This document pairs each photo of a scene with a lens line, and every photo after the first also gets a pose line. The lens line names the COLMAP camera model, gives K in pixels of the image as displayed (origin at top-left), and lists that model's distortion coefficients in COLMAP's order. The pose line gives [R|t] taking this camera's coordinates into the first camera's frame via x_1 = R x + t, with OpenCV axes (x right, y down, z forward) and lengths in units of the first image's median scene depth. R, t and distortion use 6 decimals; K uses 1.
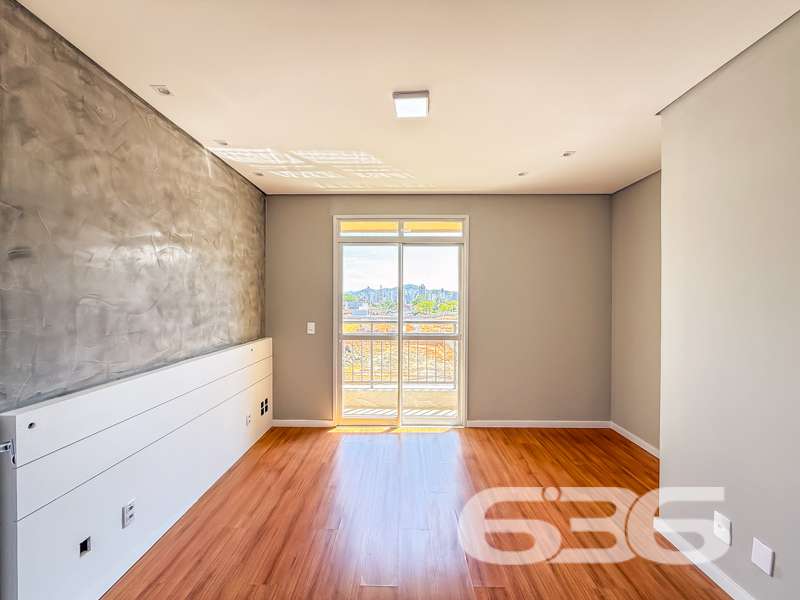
lens RADIAL K [[321.5, 0, 400.0], [0, 321.5, 300.0], [0, 0, 1]] dist [-0.000779, 0.000003]
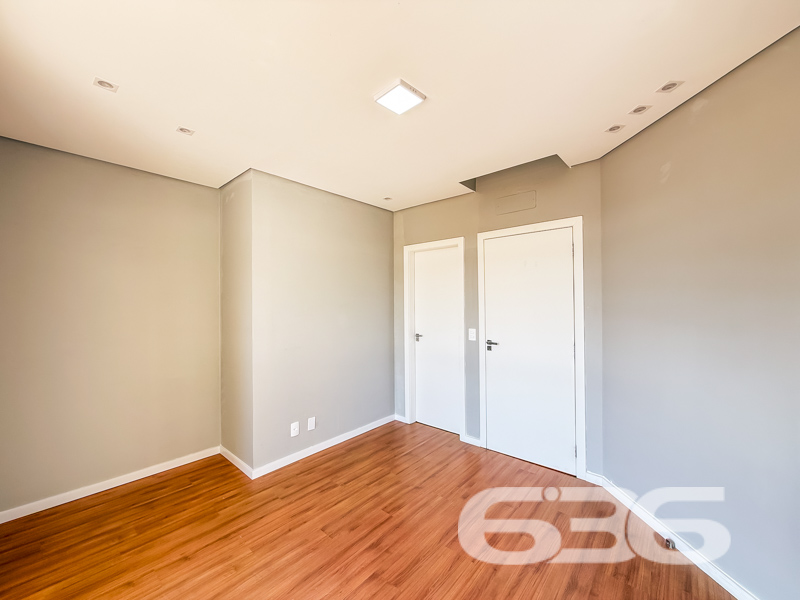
lens RADIAL K [[321.5, 0, 400.0], [0, 321.5, 300.0], [0, 0, 1]] dist [-0.000779, 0.000003]
pose [[-0.756694, 0.006833, 0.653733, -0.394956], [0.007835, 0.999968, -0.001383, -0.016645], [-0.653722, 0.004075, -0.756724, 1.184708]]
